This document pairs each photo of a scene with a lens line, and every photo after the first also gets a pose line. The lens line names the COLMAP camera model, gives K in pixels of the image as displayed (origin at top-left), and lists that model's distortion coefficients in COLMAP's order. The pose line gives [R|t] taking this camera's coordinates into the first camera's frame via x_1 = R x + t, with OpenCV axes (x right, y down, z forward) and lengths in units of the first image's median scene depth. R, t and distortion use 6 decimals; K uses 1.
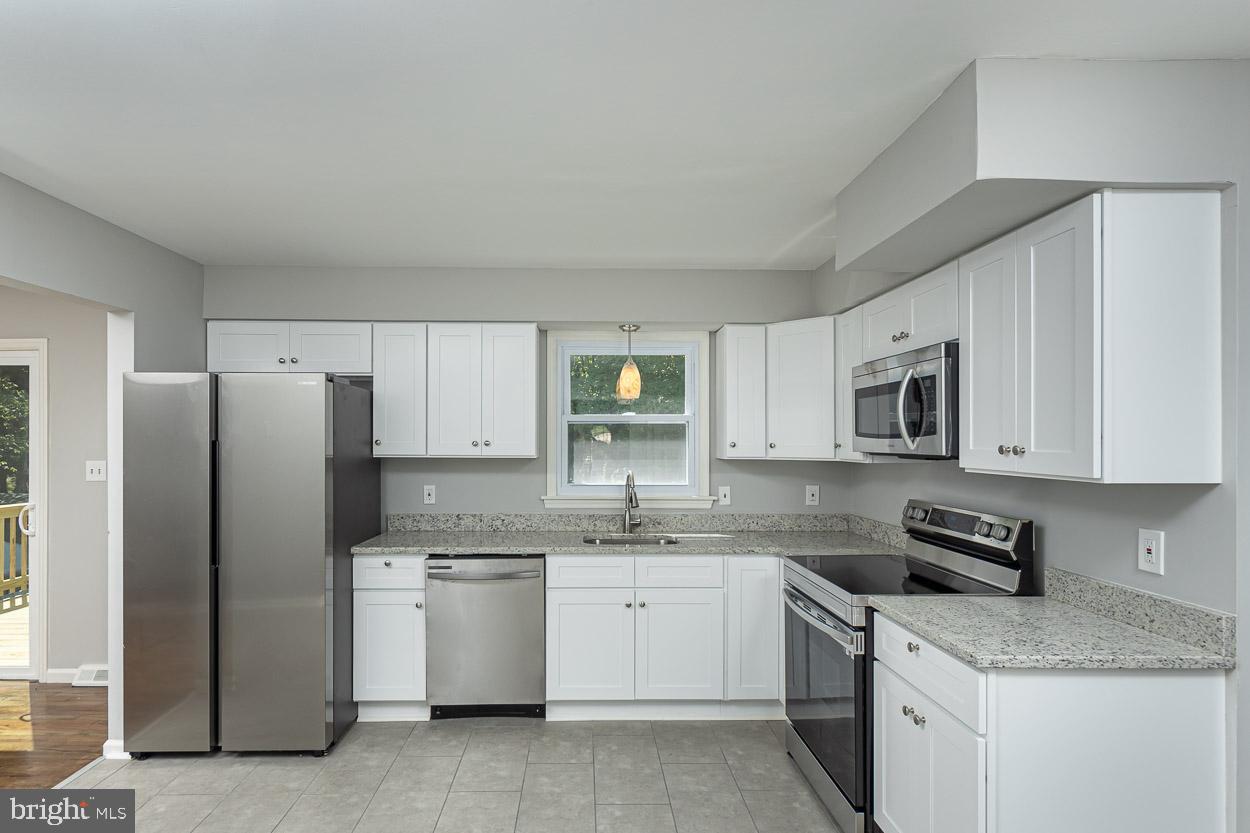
lens RADIAL K [[622.1, 0, 597.8], [0, 622.1, 437.6], [0, 0, 1]] dist [0.004874, 0.000213]
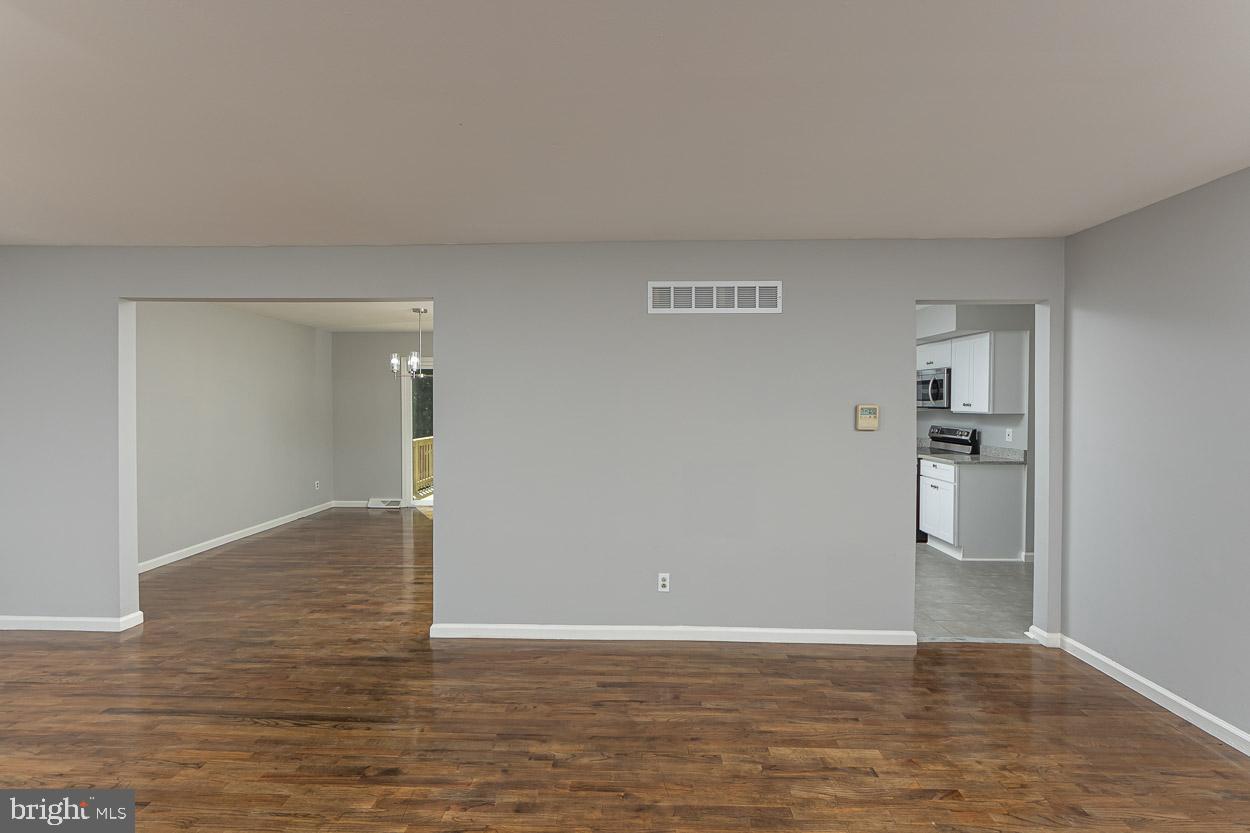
lens RADIAL K [[545.5, 0, 613.7], [0, 545.5, 420.3], [0, 0, 1]] dist [-0.000525, 0.001064]
pose [[0.998476, -0.001955, -0.055162, -0.835152], [0.004170, 0.999188, 0.040067, -0.016199], [0.055039, -0.040236, 0.997673, -1.599545]]
